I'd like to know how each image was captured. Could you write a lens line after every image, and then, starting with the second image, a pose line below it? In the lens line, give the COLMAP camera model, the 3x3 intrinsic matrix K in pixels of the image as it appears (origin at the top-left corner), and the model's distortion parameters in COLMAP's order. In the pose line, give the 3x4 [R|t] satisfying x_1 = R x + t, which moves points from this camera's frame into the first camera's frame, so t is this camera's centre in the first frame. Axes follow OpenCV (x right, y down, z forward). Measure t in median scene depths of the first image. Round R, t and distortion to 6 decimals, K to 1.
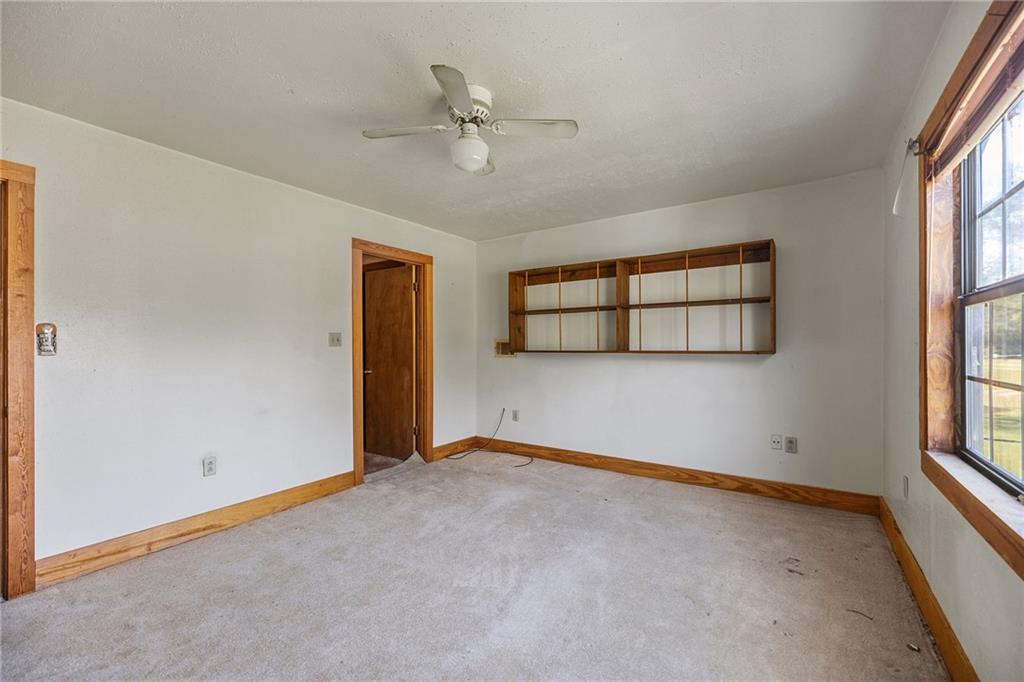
lens RADIAL K [[434.6, 0, 507.2], [0, 434.6, 347.5], [0, 0, 1]] dist [0.001104, 0.000141]
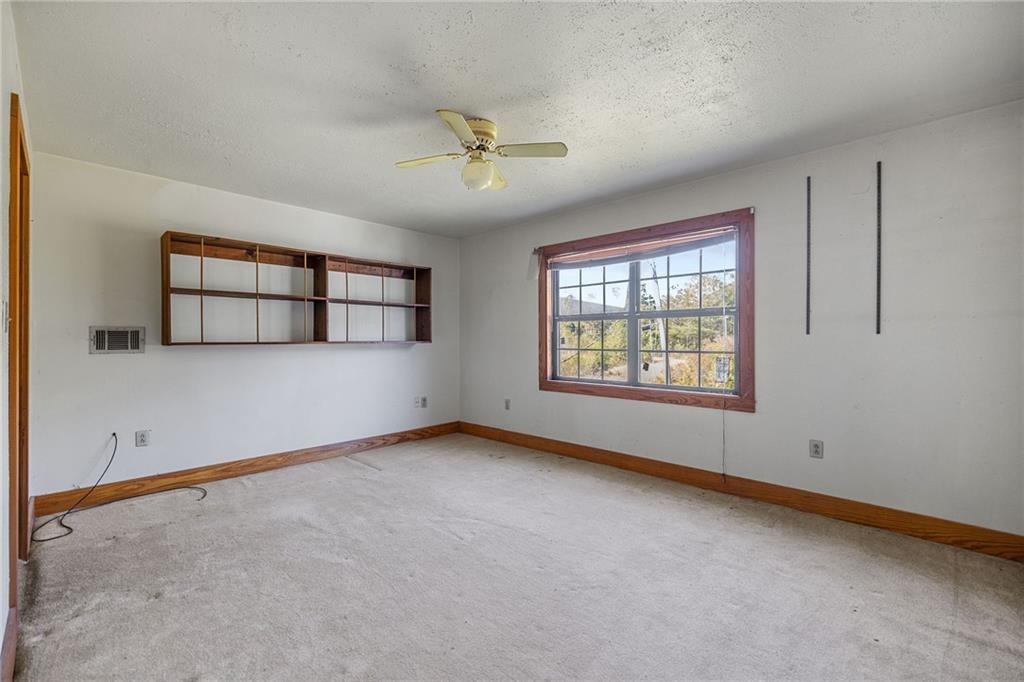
lens RADIAL K [[434.6, 0, 504.7], [0, 434.6, 337.4], [0, 0, 1]] dist [0.001104, 0.000141]
pose [[0.152437, 0.006632, 0.988291, -0.690412], [0.004961, 0.999960, -0.007476, 0.006987], [-0.988301, 0.006042, 0.152398, 0.404011]]
